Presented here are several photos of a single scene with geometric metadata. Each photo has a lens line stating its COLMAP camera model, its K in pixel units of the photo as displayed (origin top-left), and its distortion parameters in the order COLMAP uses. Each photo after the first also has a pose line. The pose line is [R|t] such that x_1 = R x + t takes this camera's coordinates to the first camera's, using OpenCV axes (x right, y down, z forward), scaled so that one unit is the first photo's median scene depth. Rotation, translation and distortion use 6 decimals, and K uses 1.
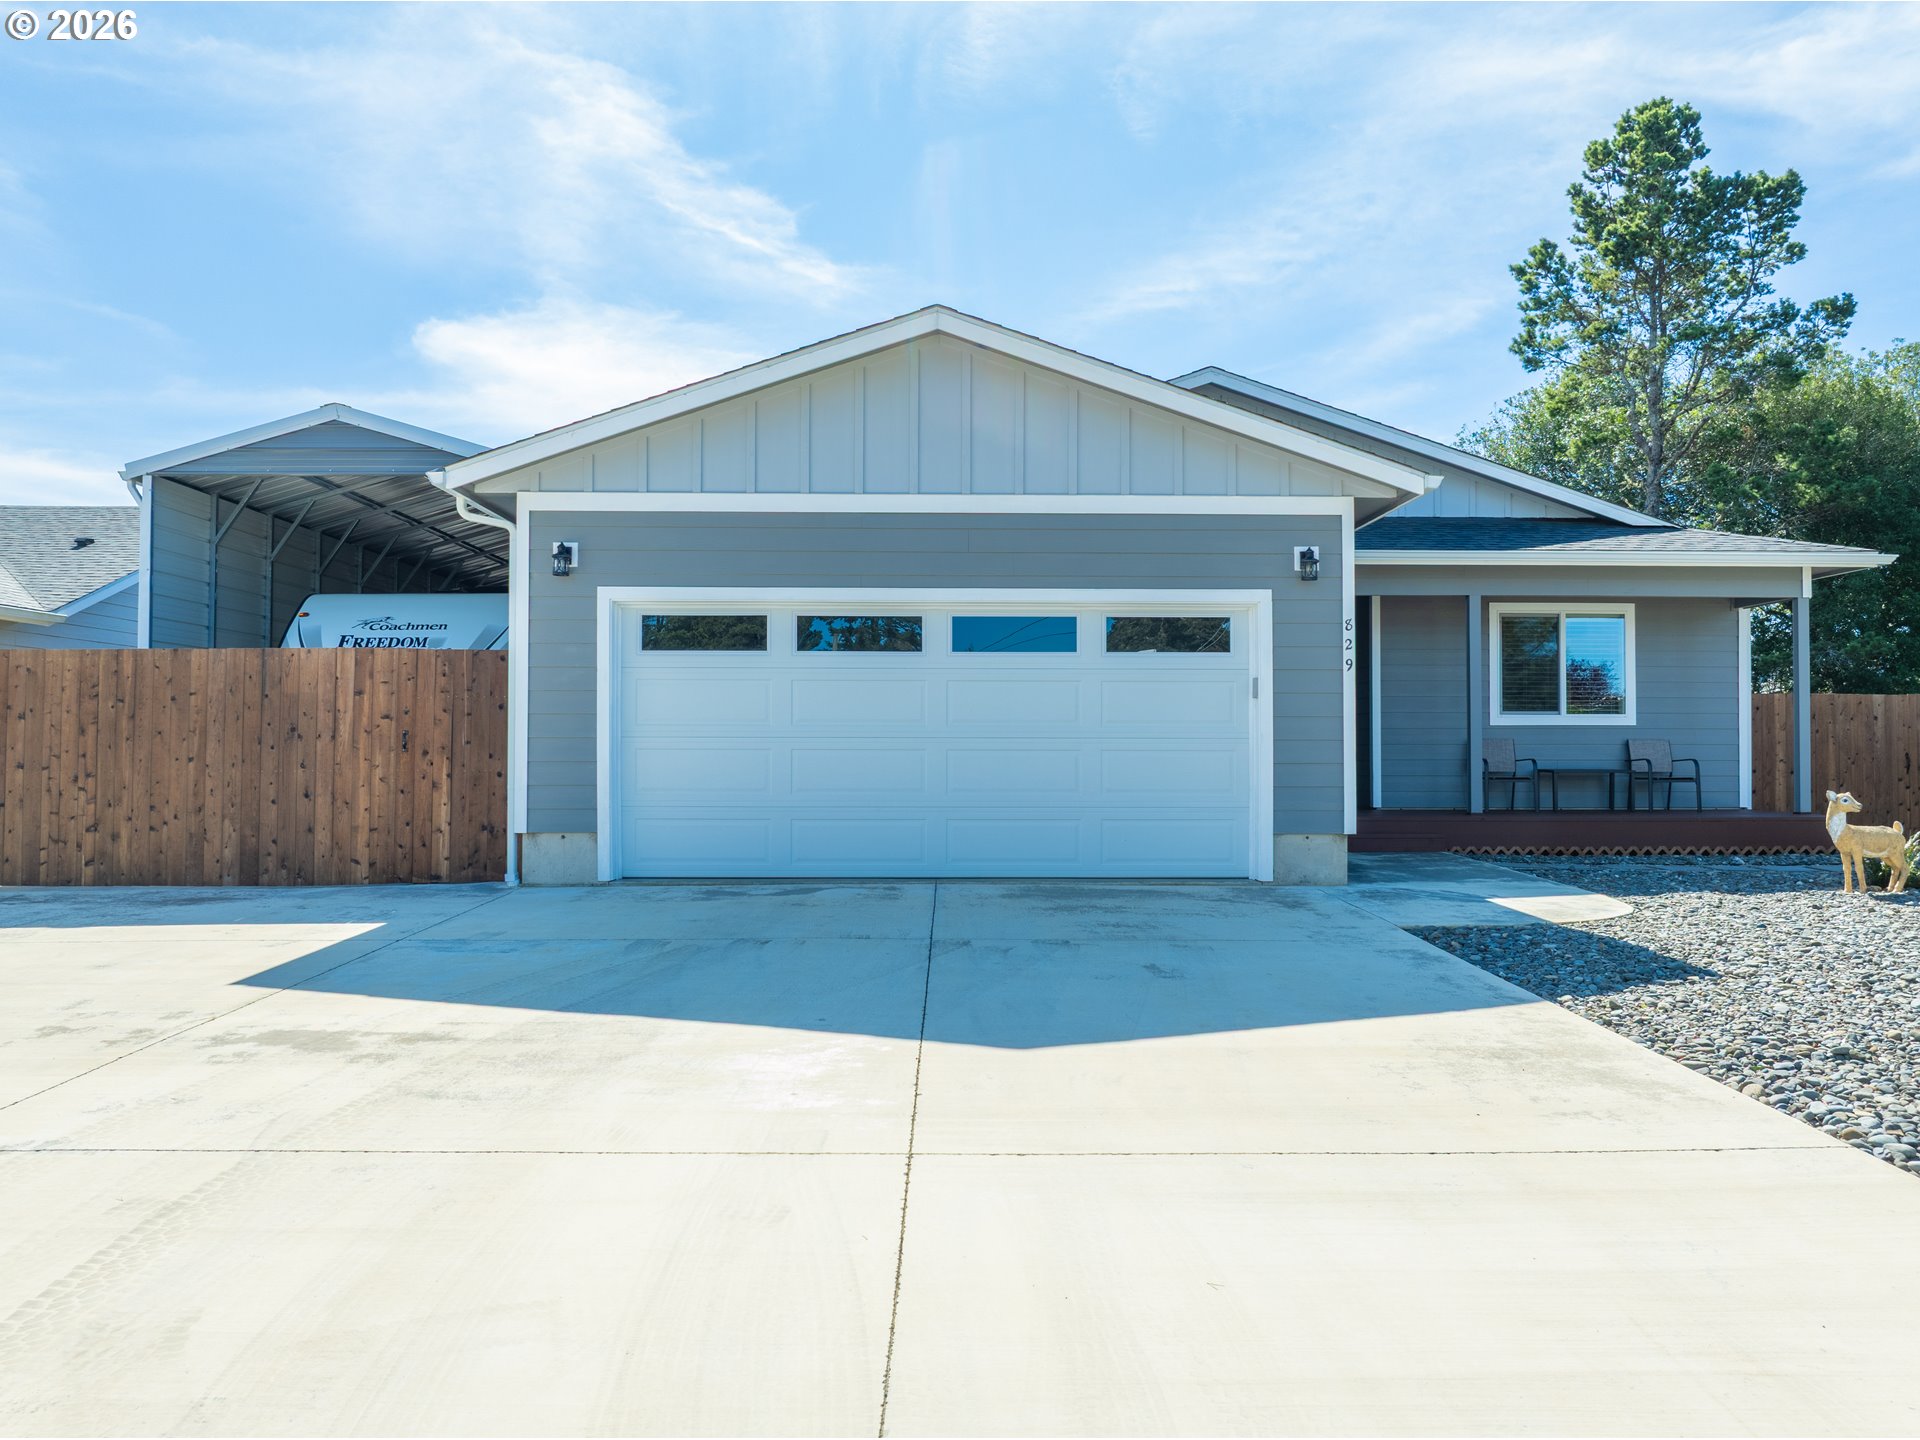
lens RADIAL K [[1359.5, 0, 962.9], [0, 1359.5, 724.8], [0, 0, 1]] dist [-0.033876, -0.003339]
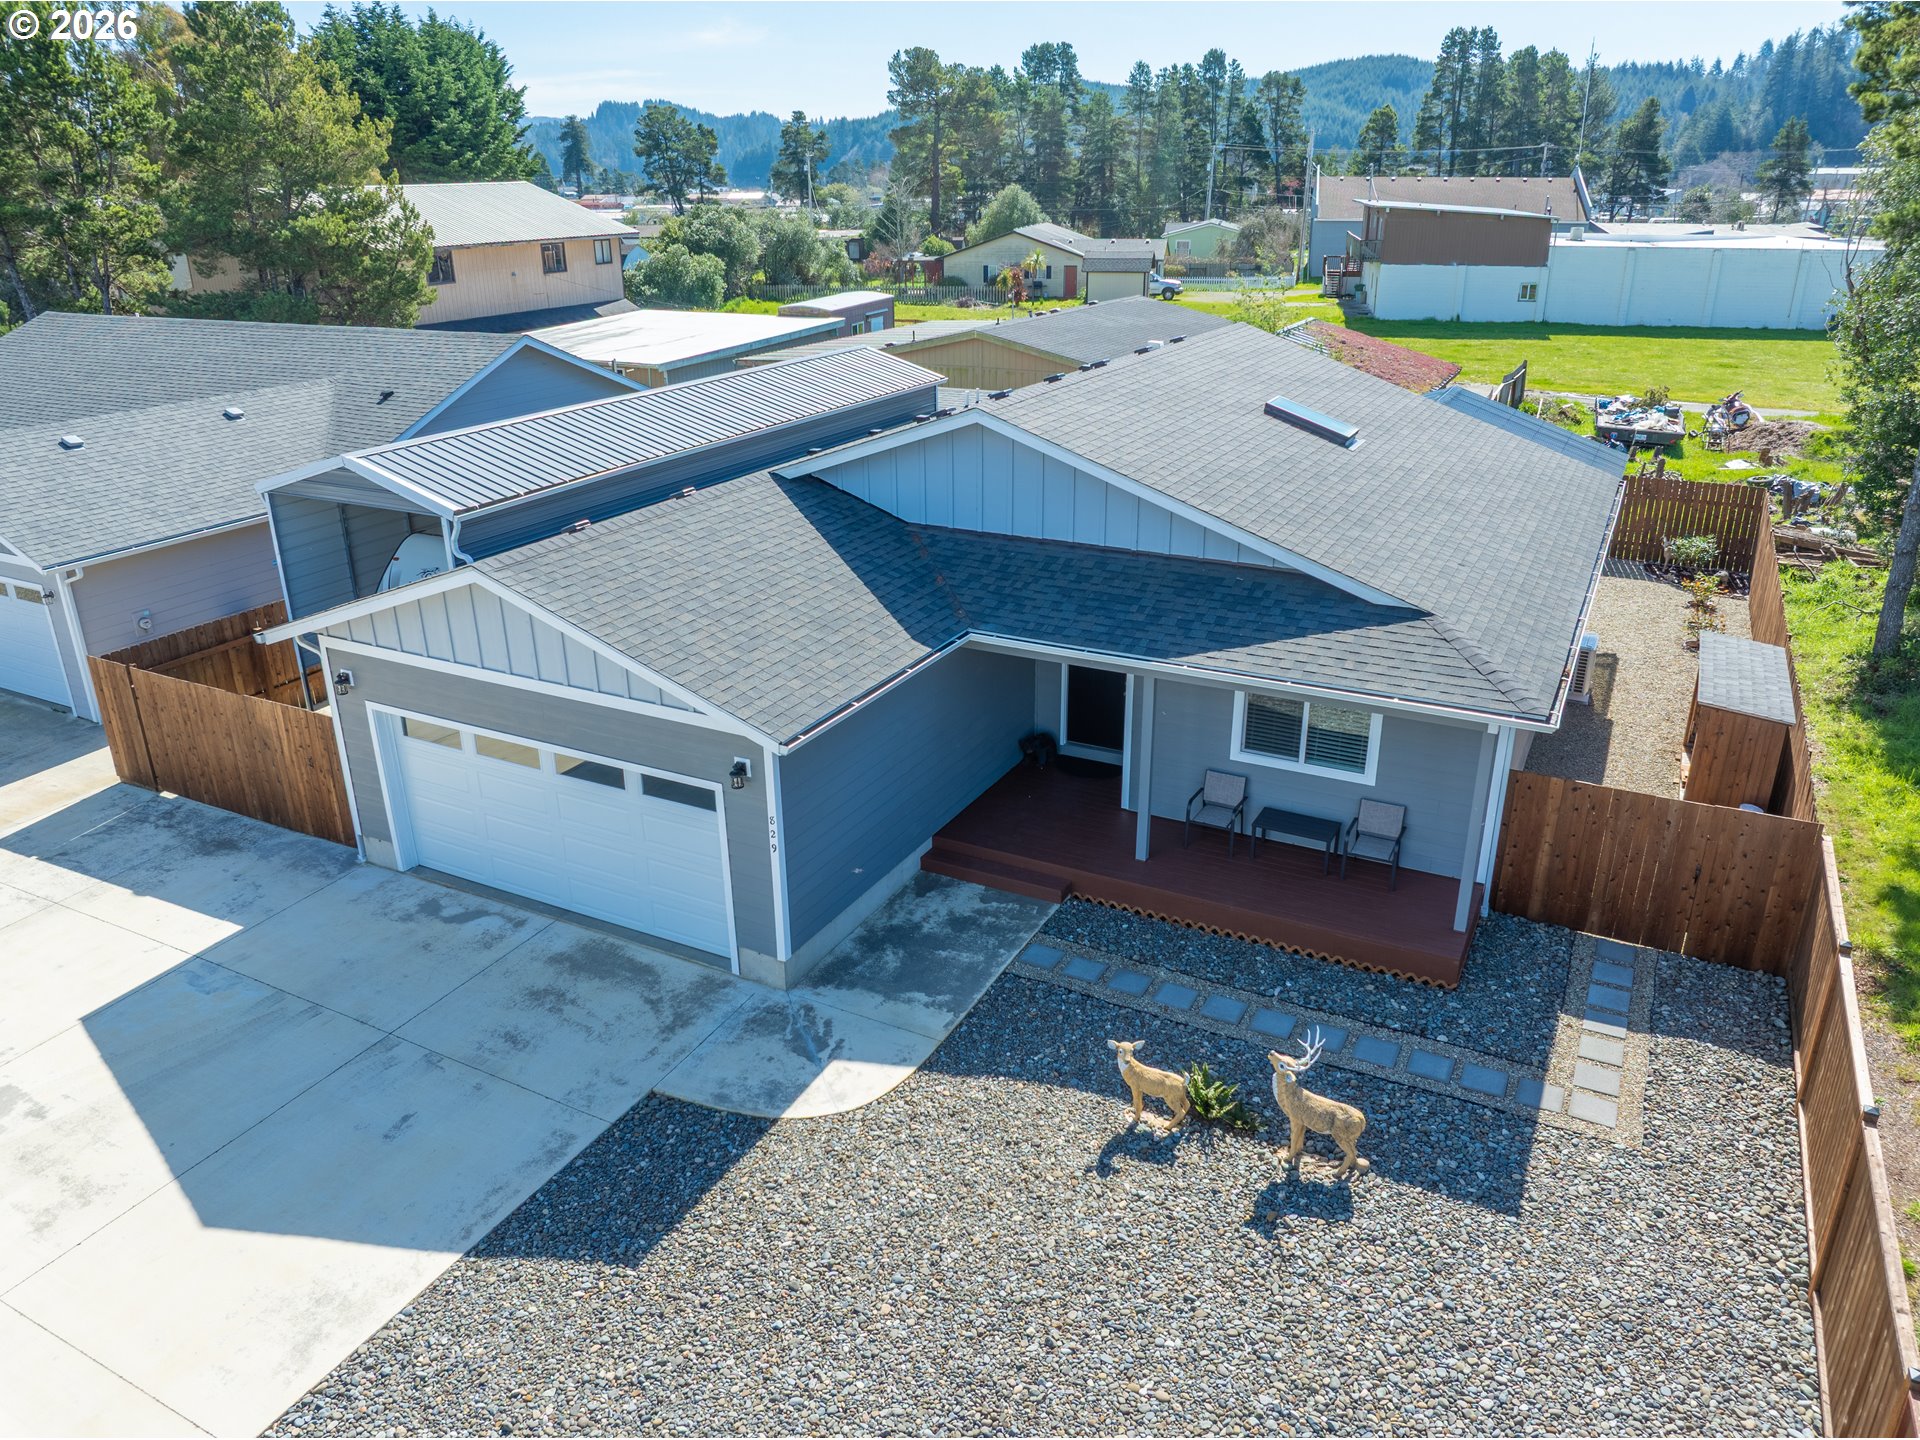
lens RADIAL K [[1355.2, 0, 951.1], [0, 1355.2, 717.4], [0, 0, 1]] dist [-0.031265, -0.000102]
pose [[0.874010, 0.171282, -0.454718, 0.989952], [0.020922, 0.921679, 0.387390, -0.649743], [0.485457, -0.348096, 0.801973, 0.091390]]
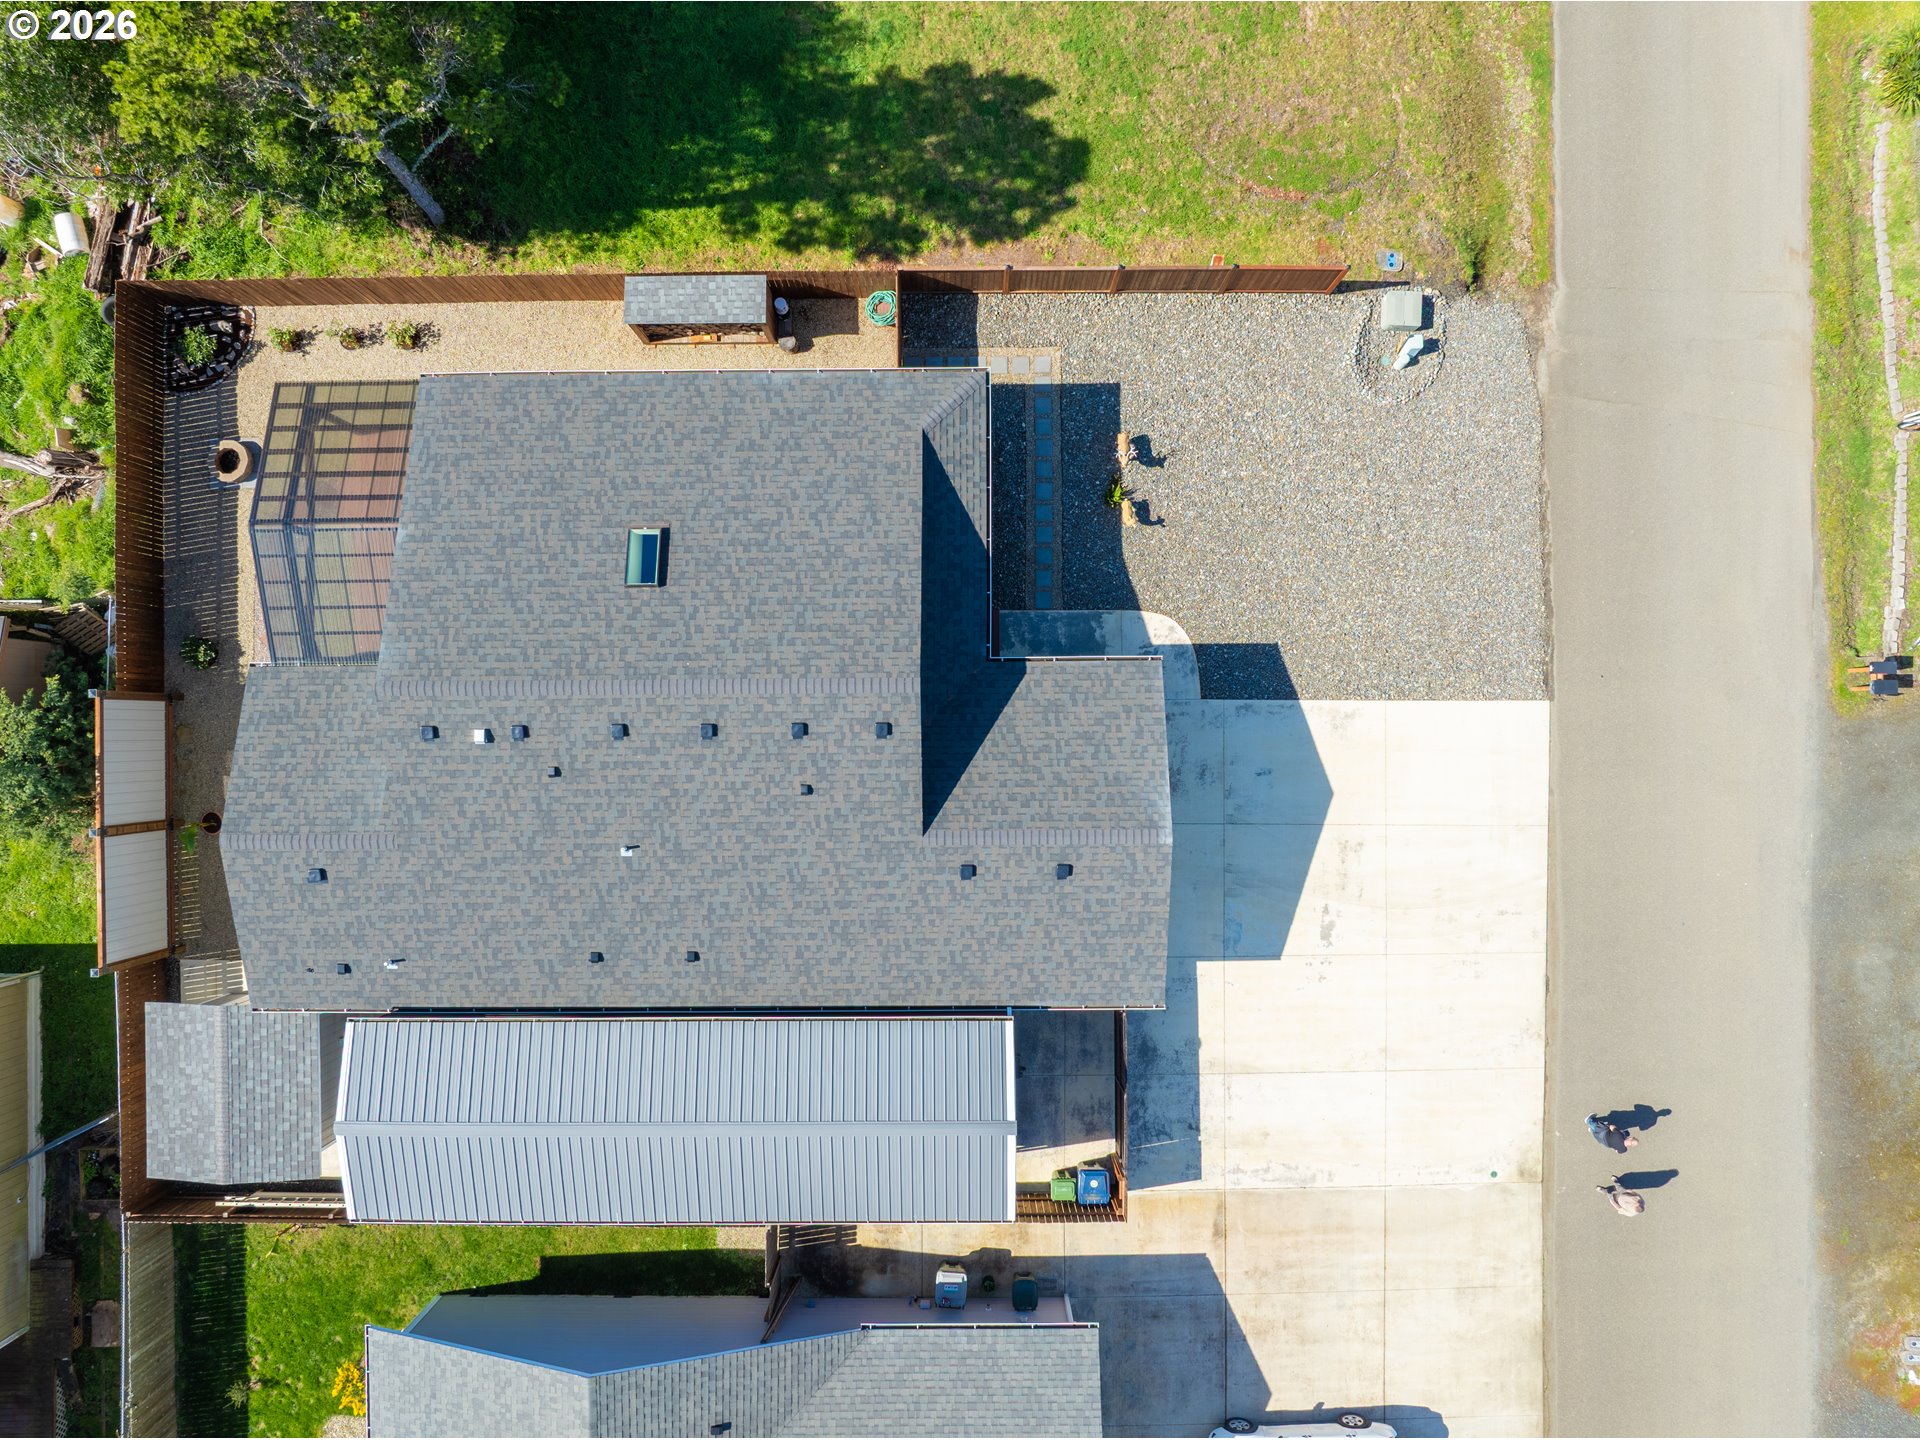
lens RADIAL K [[1359.5, 0, 962.9], [0, 1359.5, 724.8], [0, 0, 1]] dist [-0.033876, -0.003339]
pose [[0.014661, -0.999876, 0.005774, 0.178975], [-0.026773, 0.005380, 0.999627, -2.903930], [-0.999534, -0.014811, -0.026690, 1.429694]]
